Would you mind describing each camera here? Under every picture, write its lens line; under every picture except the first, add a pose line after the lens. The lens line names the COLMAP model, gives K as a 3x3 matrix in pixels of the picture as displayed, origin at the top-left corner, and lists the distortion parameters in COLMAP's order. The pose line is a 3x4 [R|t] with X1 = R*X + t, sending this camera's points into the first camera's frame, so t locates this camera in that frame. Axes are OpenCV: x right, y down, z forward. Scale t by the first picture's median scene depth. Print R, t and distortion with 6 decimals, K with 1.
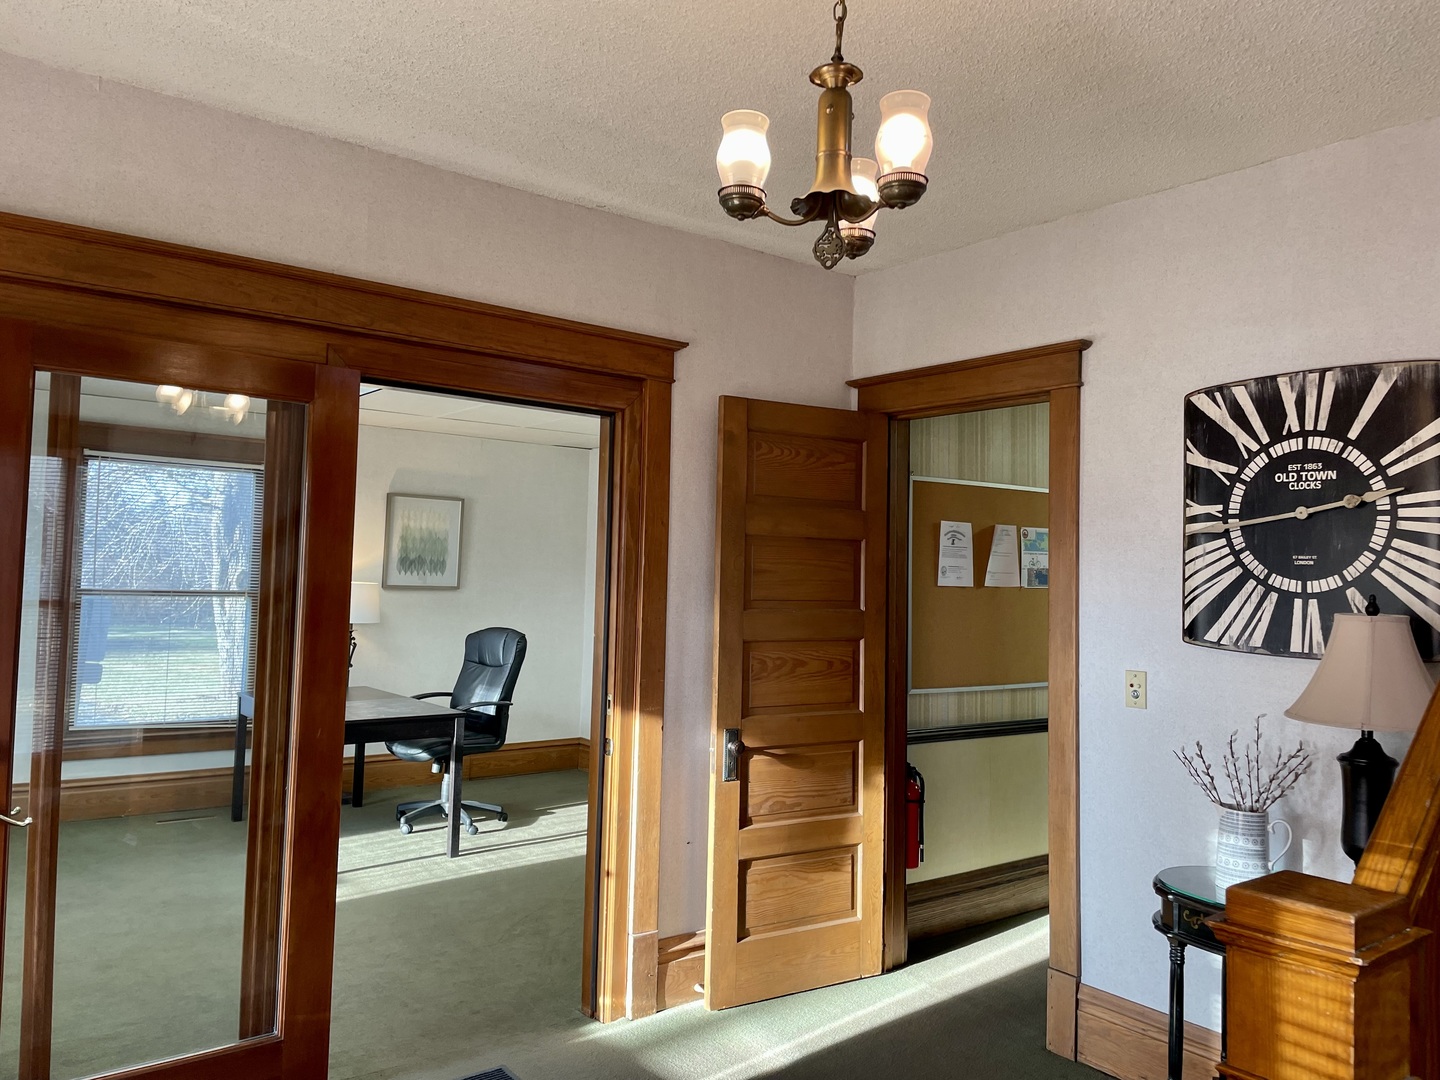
lens RADIAL K [[1087.6, 0, 716.9], [0, 1087.6, 534.6], [0, 0, 1]] dist [0.073788, -0.010434]
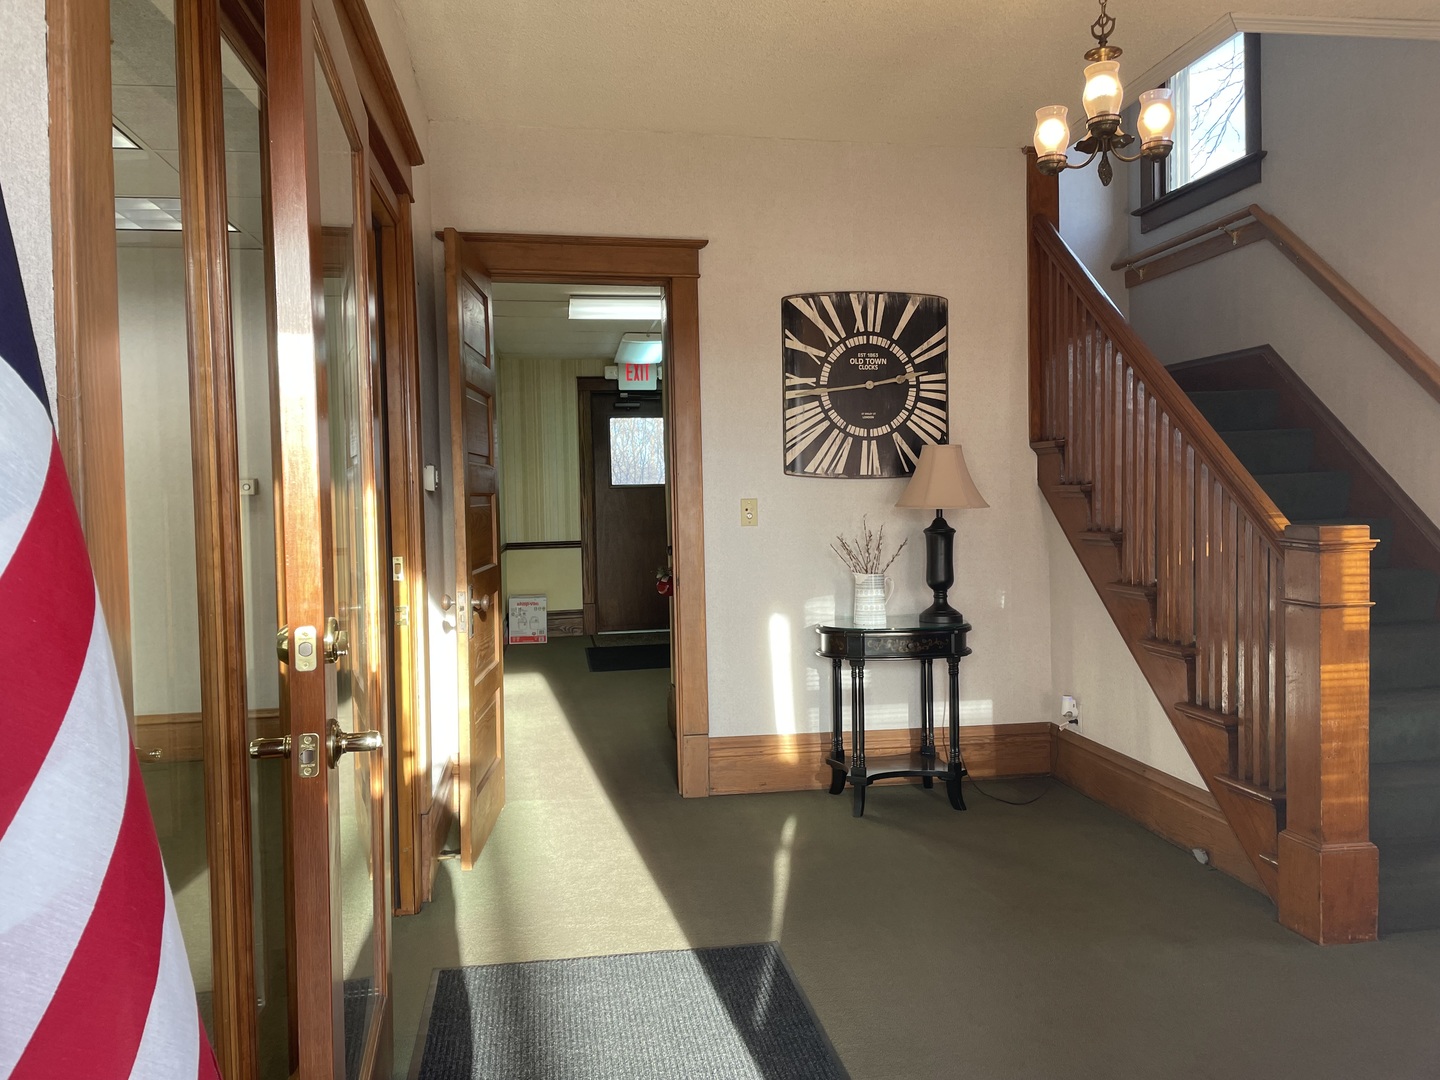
lens RADIAL K [[1087.6, 0, 719.3], [0, 1087.6, 544.8], [0, 0, 1]] dist [0.073788, -0.010434]
pose [[0.471839, -0.070168, 0.878888, -0.914192], [-0.005629, 0.996568, 0.082585, 0.077296], [-0.881667, -0.043914, 0.469824, 0.448956]]
